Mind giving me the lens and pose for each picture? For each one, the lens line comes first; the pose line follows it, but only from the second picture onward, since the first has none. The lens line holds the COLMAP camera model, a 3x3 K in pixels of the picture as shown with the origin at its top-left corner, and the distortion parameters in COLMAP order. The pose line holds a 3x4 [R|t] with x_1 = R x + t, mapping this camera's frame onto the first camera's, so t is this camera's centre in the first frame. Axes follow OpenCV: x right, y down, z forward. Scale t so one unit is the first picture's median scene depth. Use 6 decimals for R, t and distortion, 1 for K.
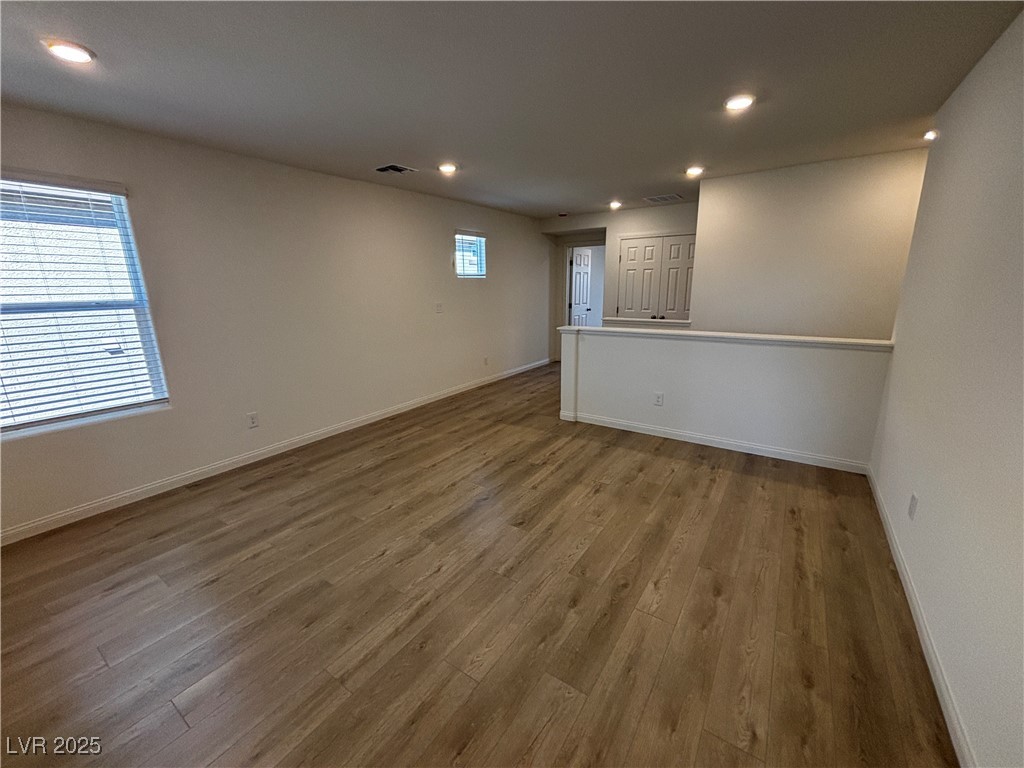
lens RADIAL K [[415.1, 0, 515.9], [0, 415.1, 386.2], [0, 0, 1]] dist [-0.001660, 0.000816]
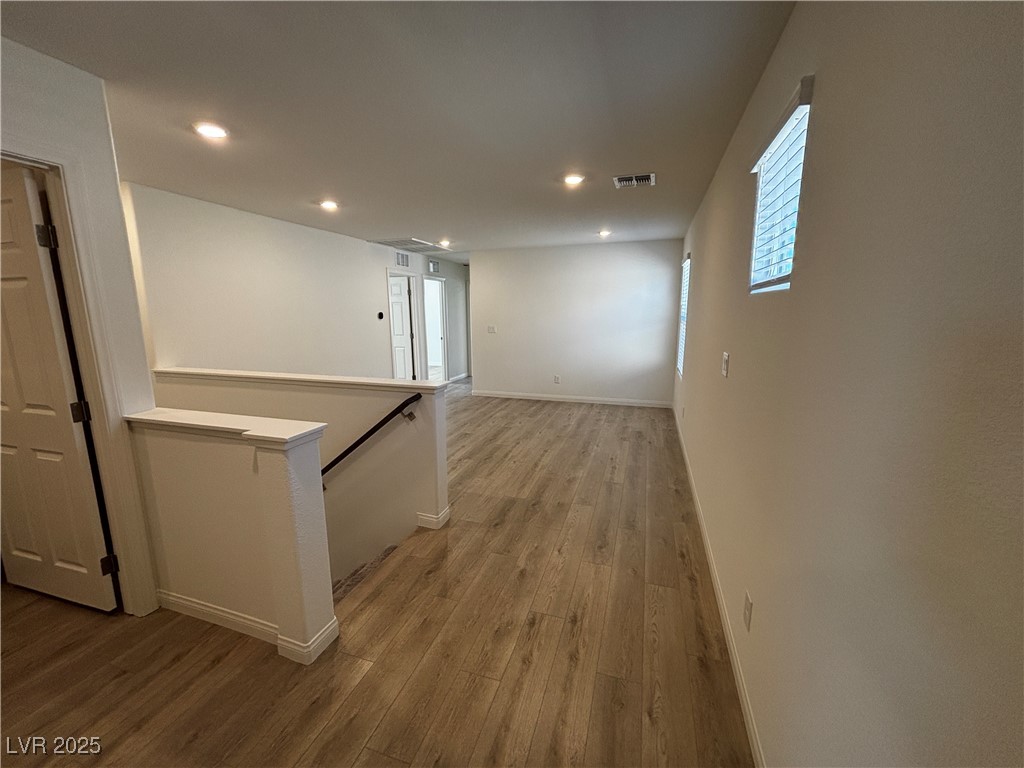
lens RADIAL K [[415.1, 0, 512.6], [0, 415.1, 384.6], [0, 0, 1]] dist [-0.001660, 0.000816]
pose [[-0.962853, 0.060680, -0.263121, 0.203716], [-0.052762, 0.913364, 0.403711, -0.461210], [0.264822, 0.402597, -0.876233, 1.826641]]
